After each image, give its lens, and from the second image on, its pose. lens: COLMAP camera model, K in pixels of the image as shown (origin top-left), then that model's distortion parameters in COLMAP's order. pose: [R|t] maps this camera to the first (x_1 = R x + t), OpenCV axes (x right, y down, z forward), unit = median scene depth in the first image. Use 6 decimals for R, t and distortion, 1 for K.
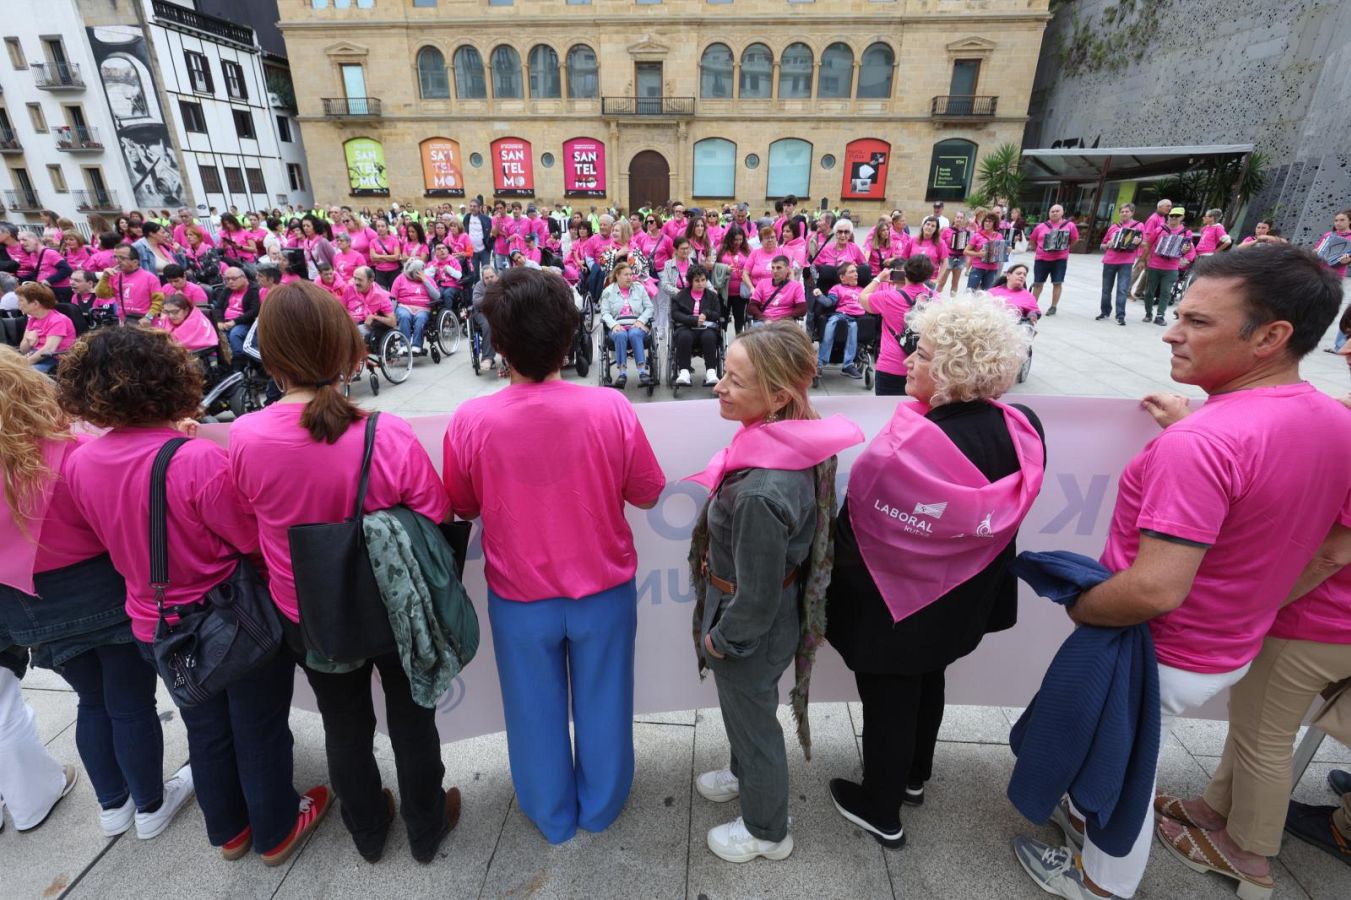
lens RADIAL K [[615.7, 0, 667.6], [0, 615.7, 450.2], [0, 0, 1]] dist [-0.007678, 0.002275]
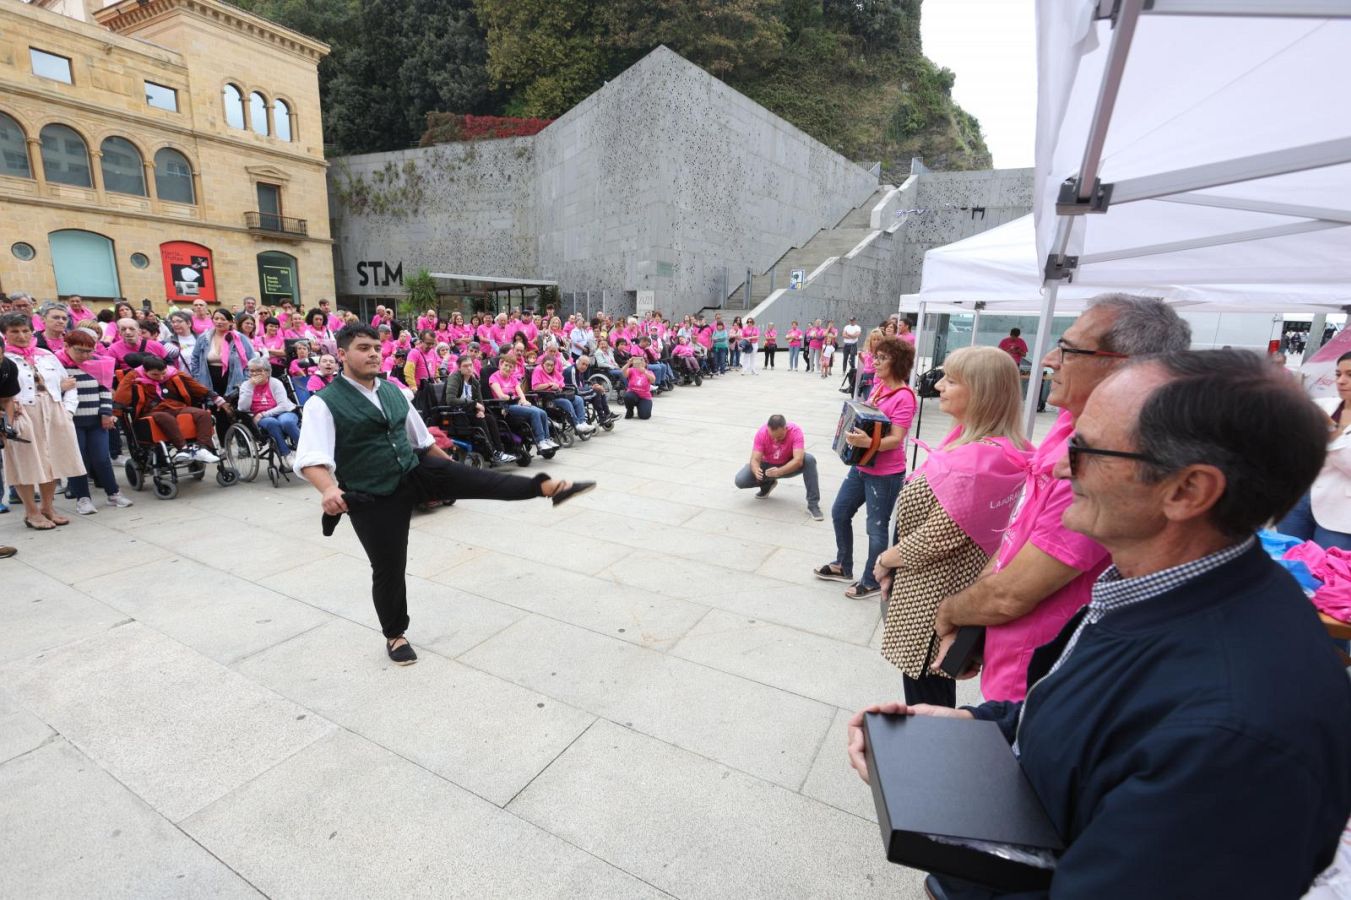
lens RADIAL K [[615.7, 0, 675.0], [0, 615.7, 454.9], [0, 0, 1]] dist [-0.007678, 0.002275]
pose [[0.403669, -0.188077, 0.895365, -0.292260], [0.321245, 0.945468, 0.053771, -0.000124], [-0.856652, 0.265926, 0.442075, 0.014657]]
